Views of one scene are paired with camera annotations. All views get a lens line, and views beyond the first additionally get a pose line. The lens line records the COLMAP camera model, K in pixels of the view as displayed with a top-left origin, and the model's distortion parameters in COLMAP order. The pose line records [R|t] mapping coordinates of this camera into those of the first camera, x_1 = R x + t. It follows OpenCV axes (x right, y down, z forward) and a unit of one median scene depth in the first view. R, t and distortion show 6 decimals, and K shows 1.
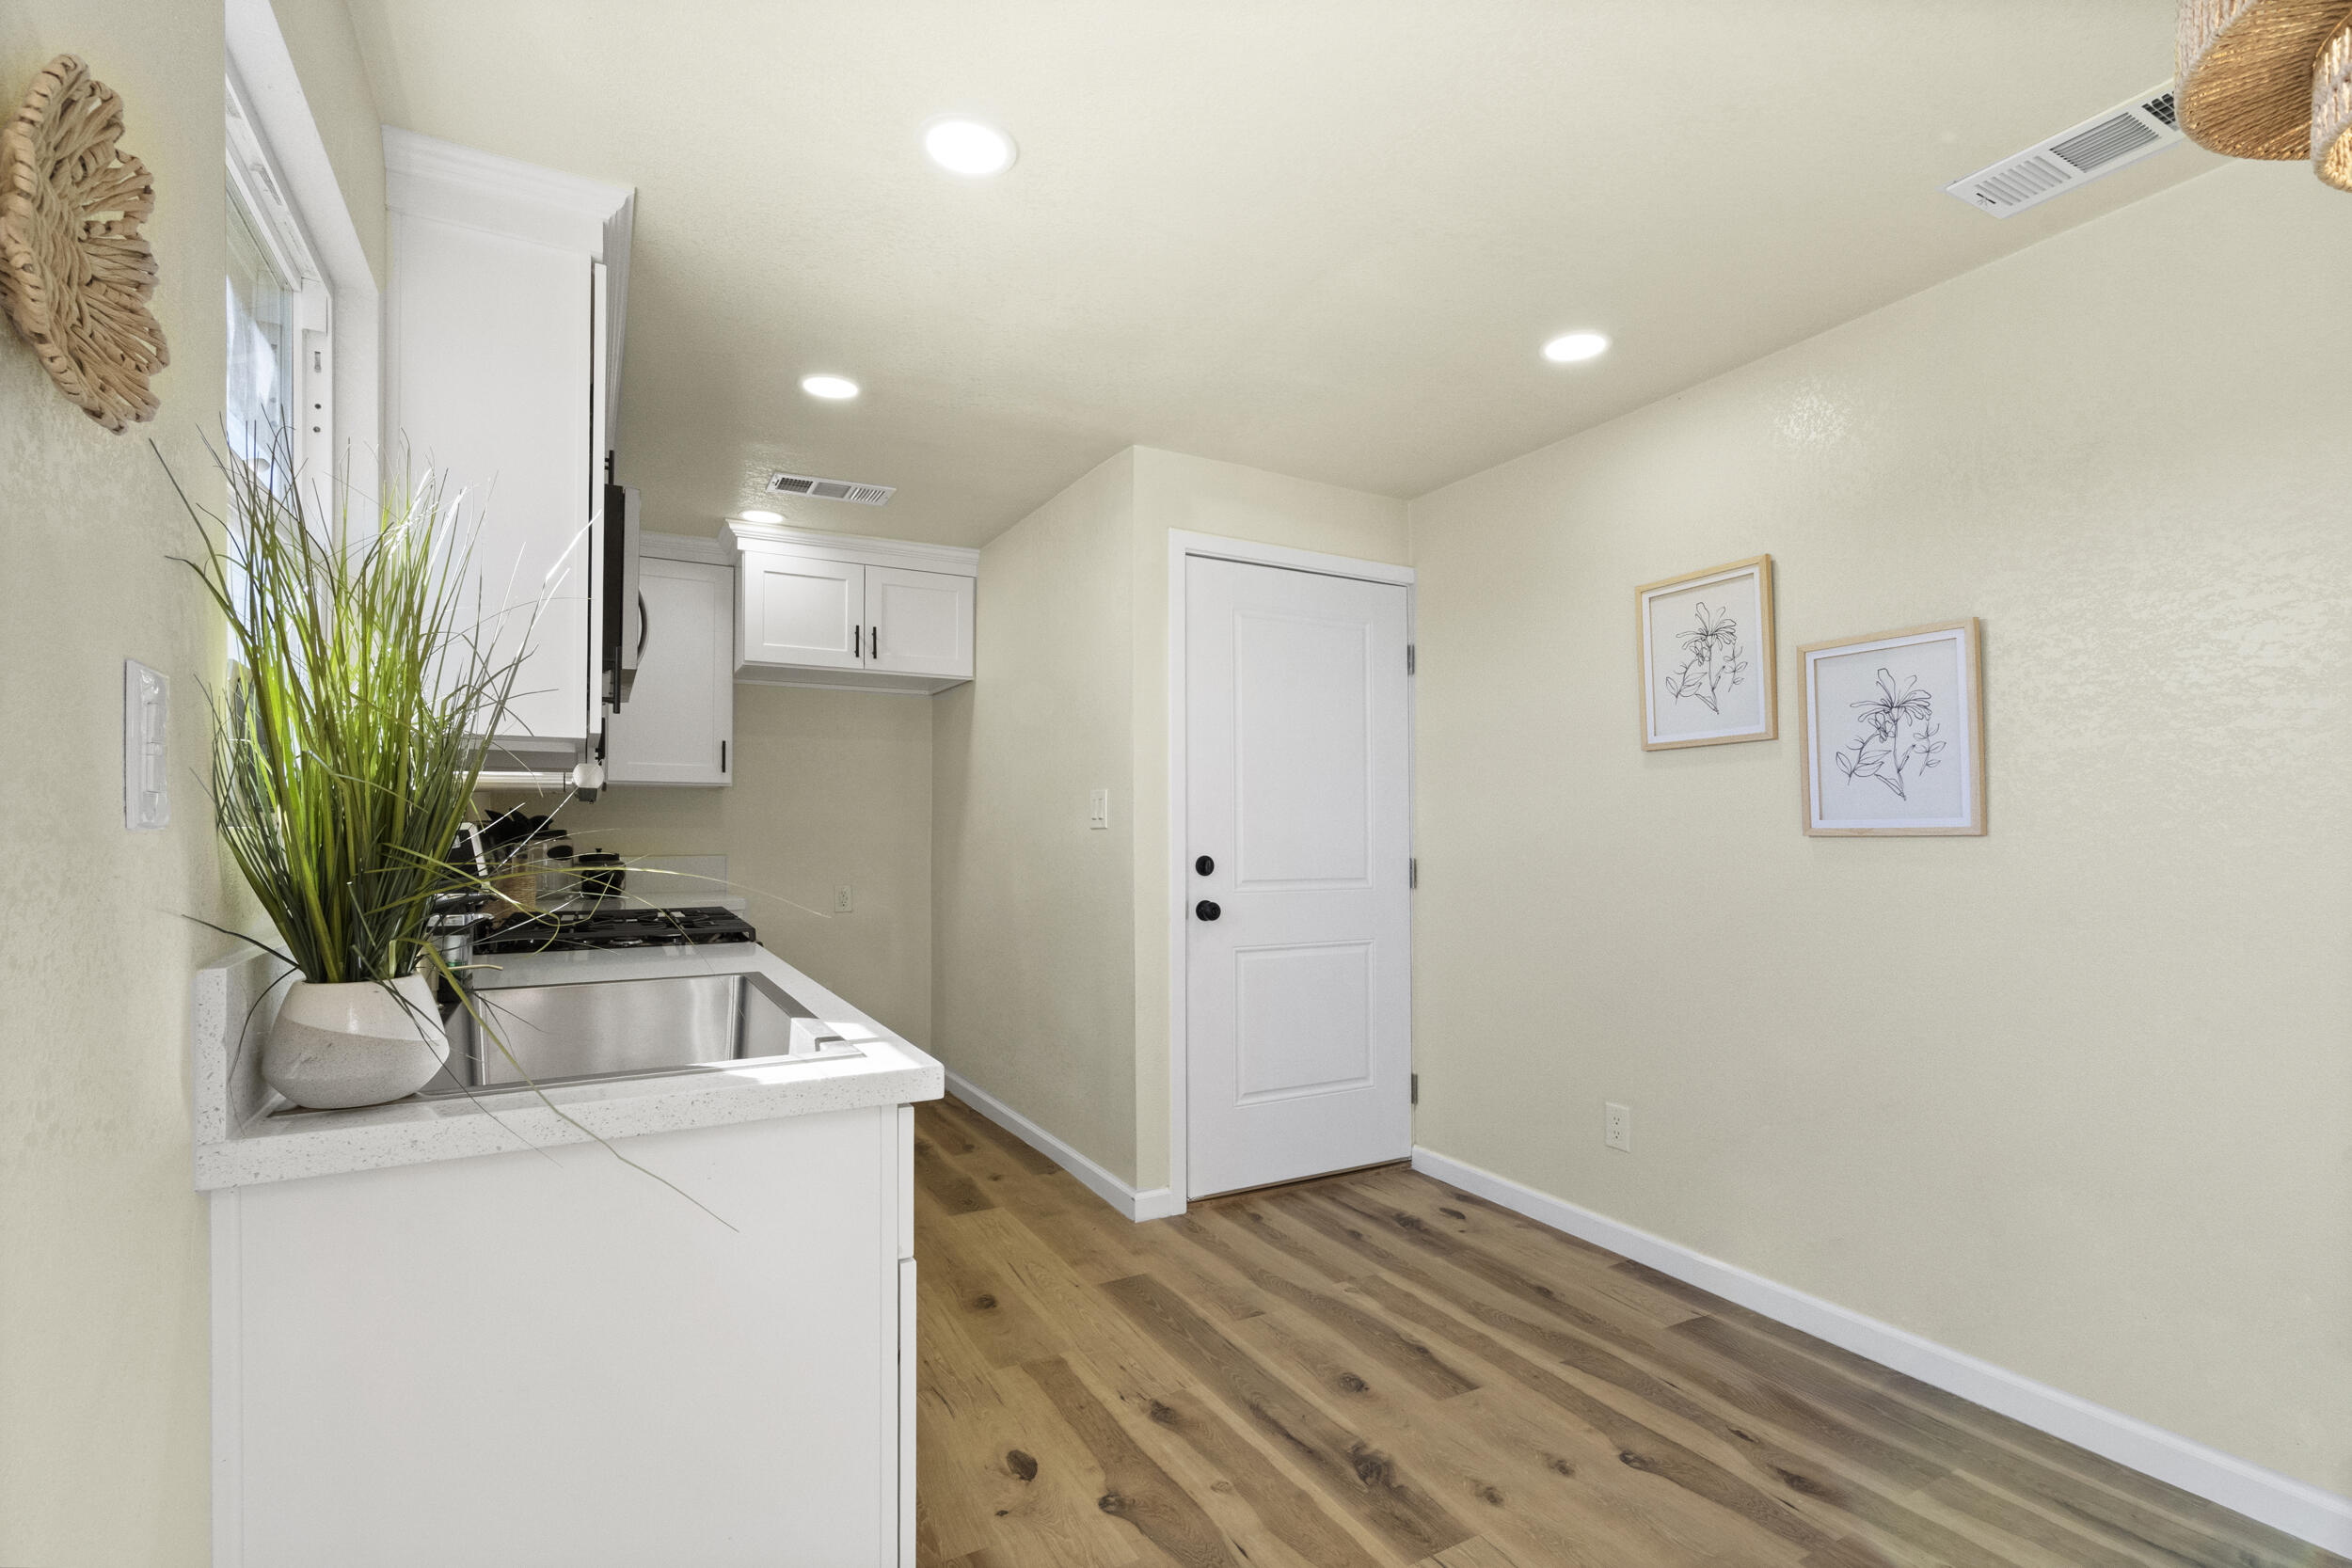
lens RADIAL K [[1080.5, 0, 1177.8], [0, 1080.5, 801.4], [0, 0, 1]] dist [0.006369, 0.000202]
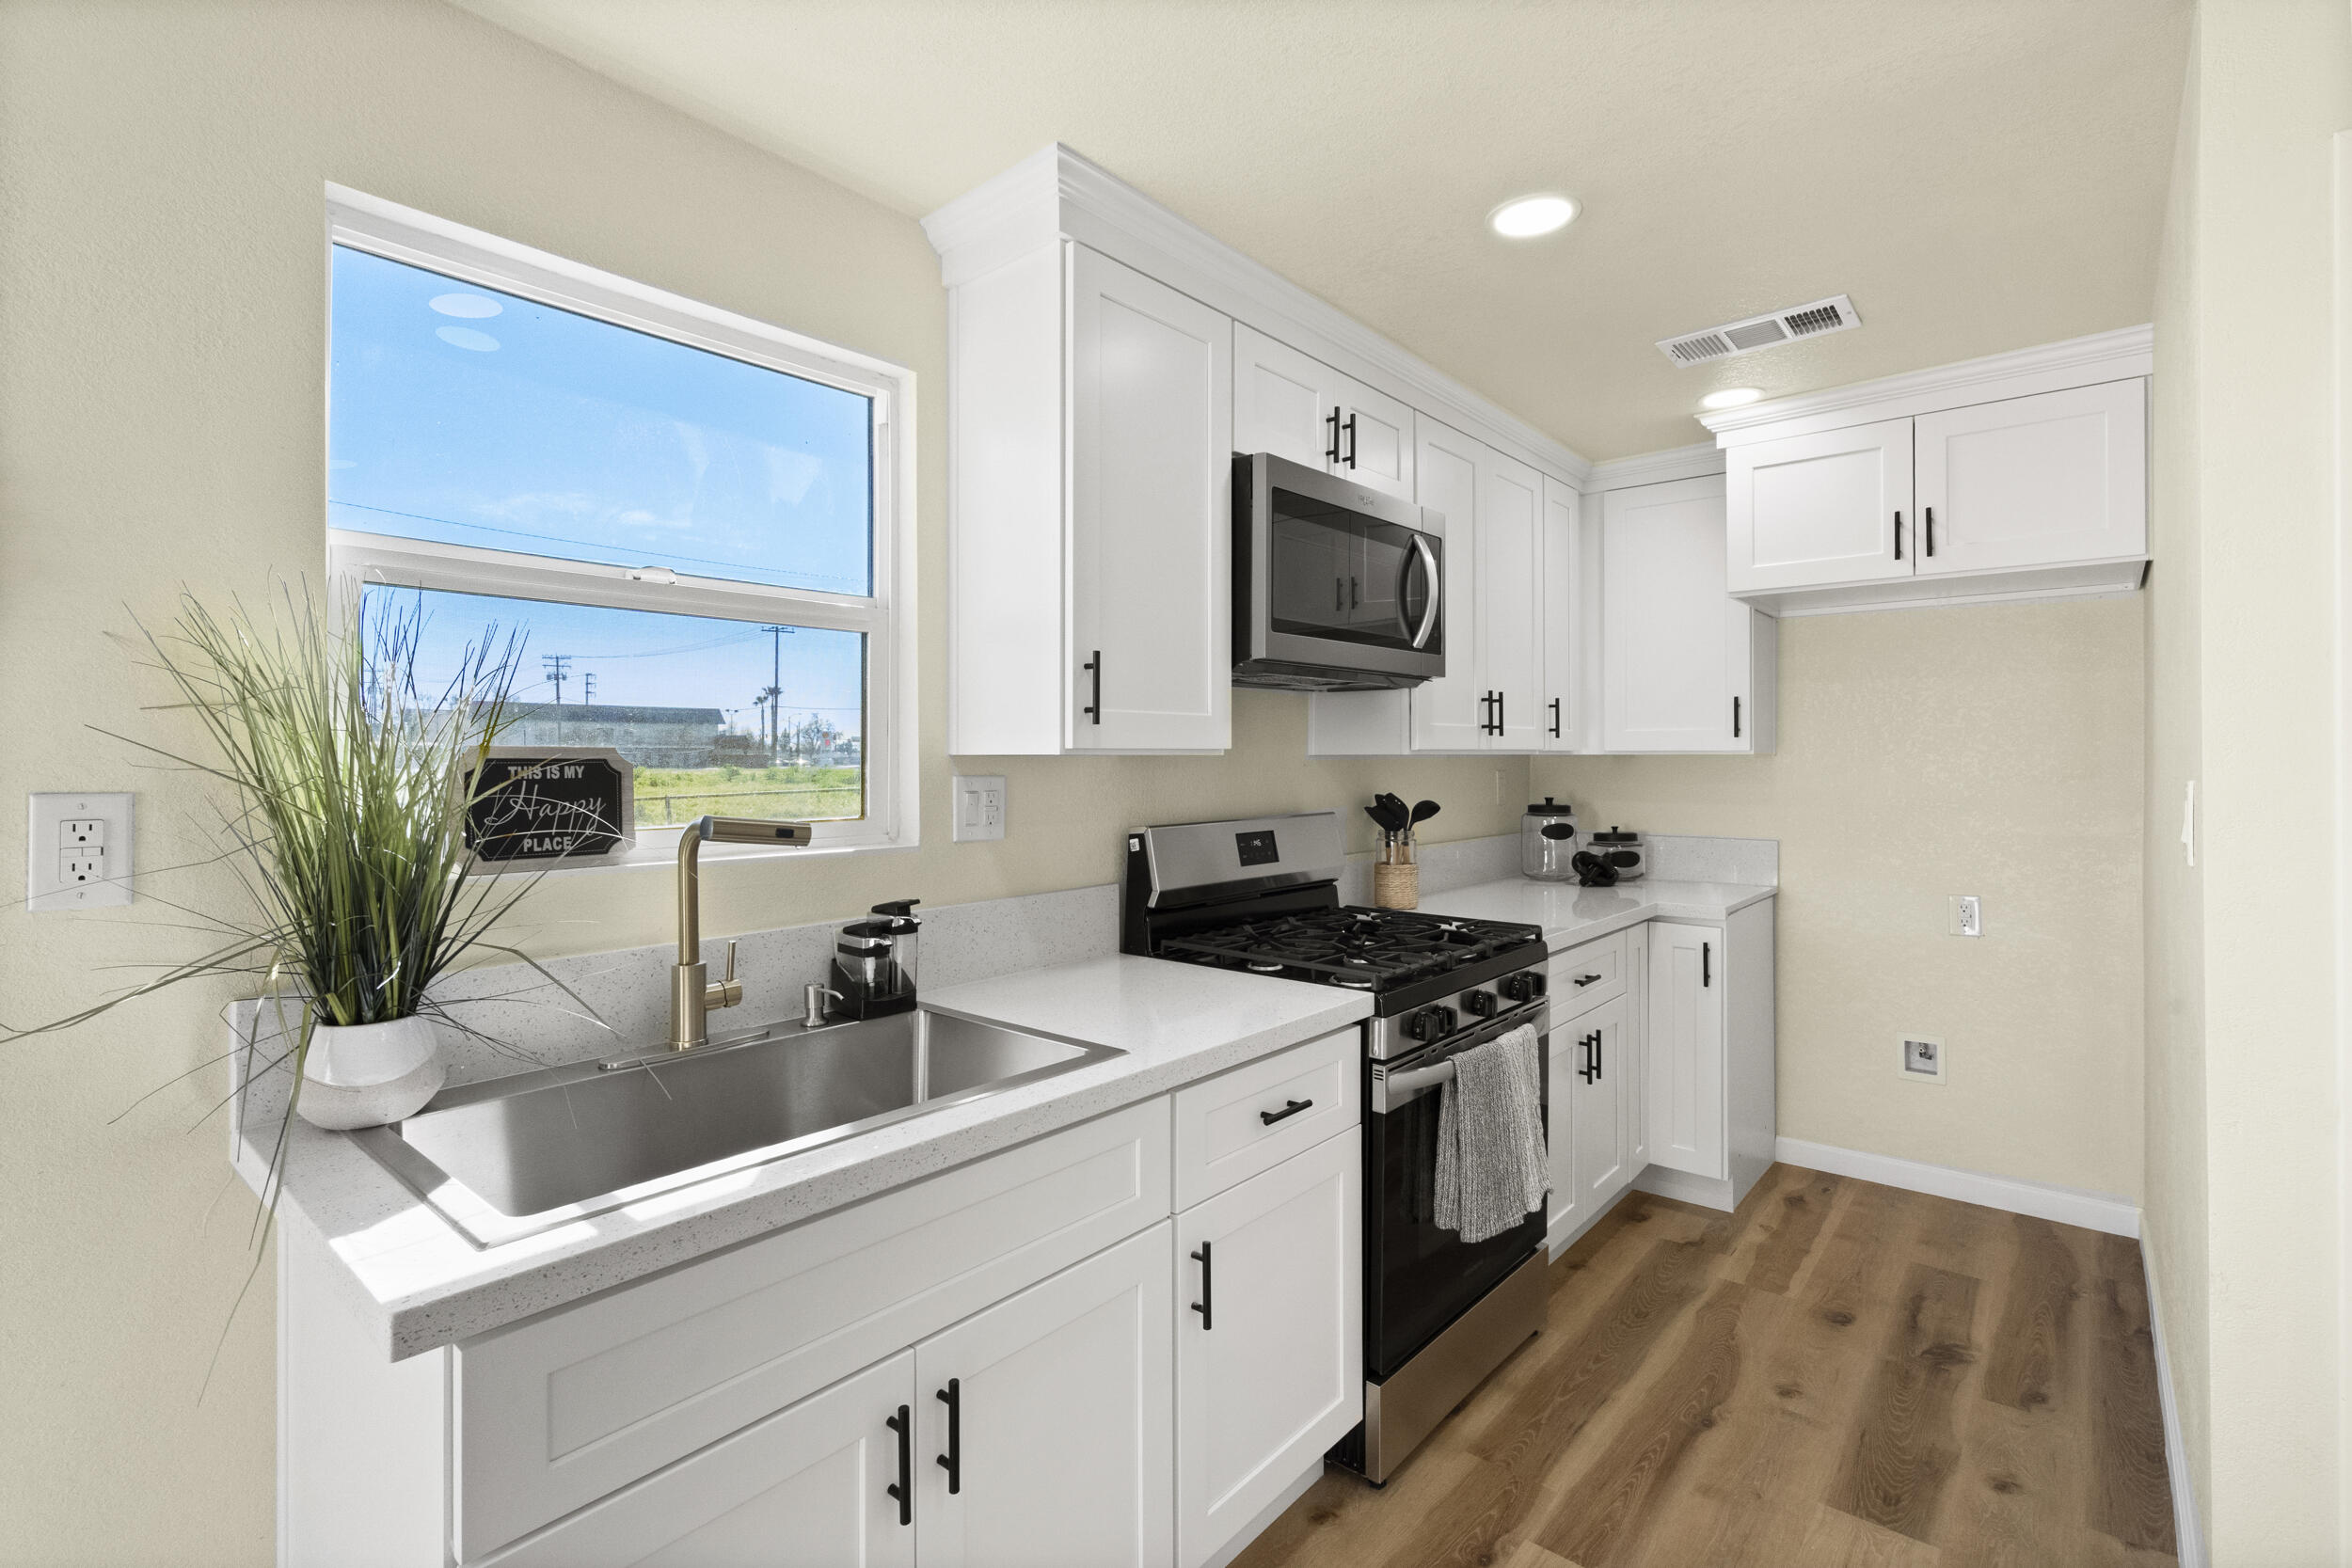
lens RADIAL K [[1080.5, 0, 1182.7], [0, 1080.5, 750.5], [0, 0, 1]] dist [0.006369, 0.000202]
pose [[0.361930, -0.006172, -0.932185, 0.173878], [0.021937, 0.999758, 0.001898, -0.029947], [0.931947, -0.021137, 0.361978, 0.372789]]
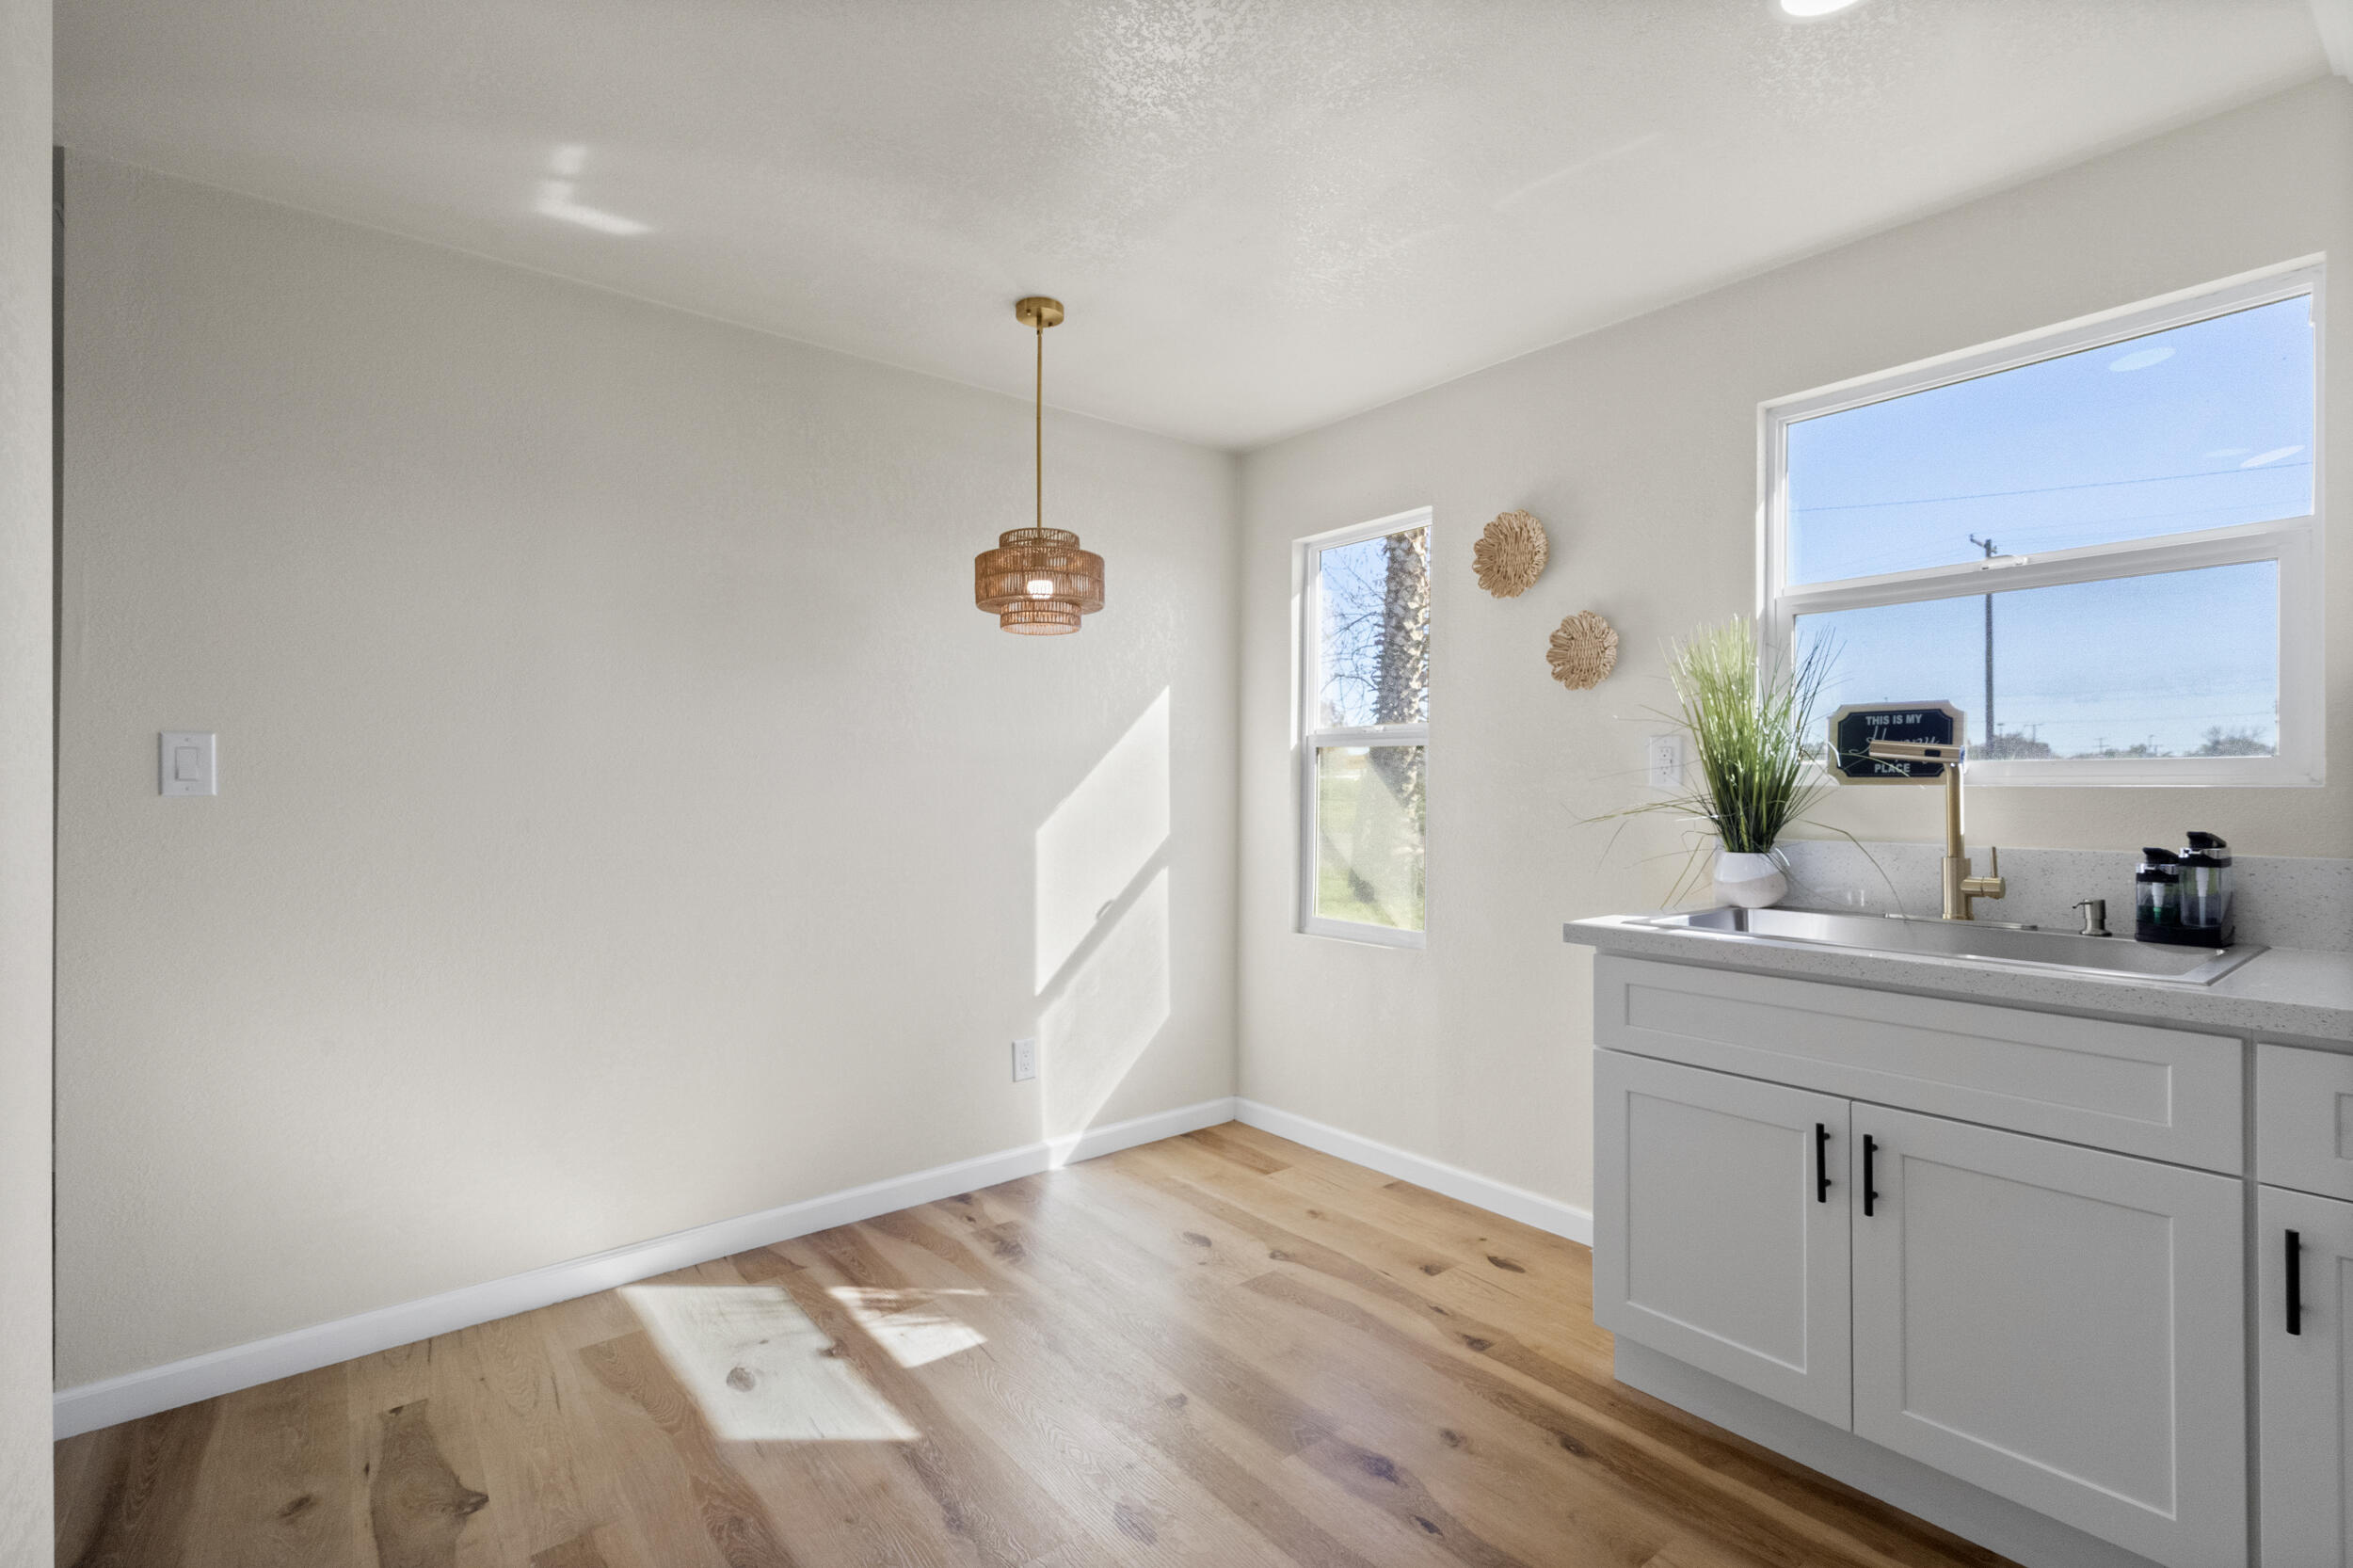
lens RADIAL K [[1081.1, 0, 1174.1], [0, 1081.1, 782.3], [0, 0, 1]] dist [0.006369, 0.000202]
pose [[-0.981775, -0.000103, -0.190049, 0.208214], [0.005256, 0.999603, -0.027698, 0.019620], [0.189976, -0.028192, -0.981384, 0.782524]]
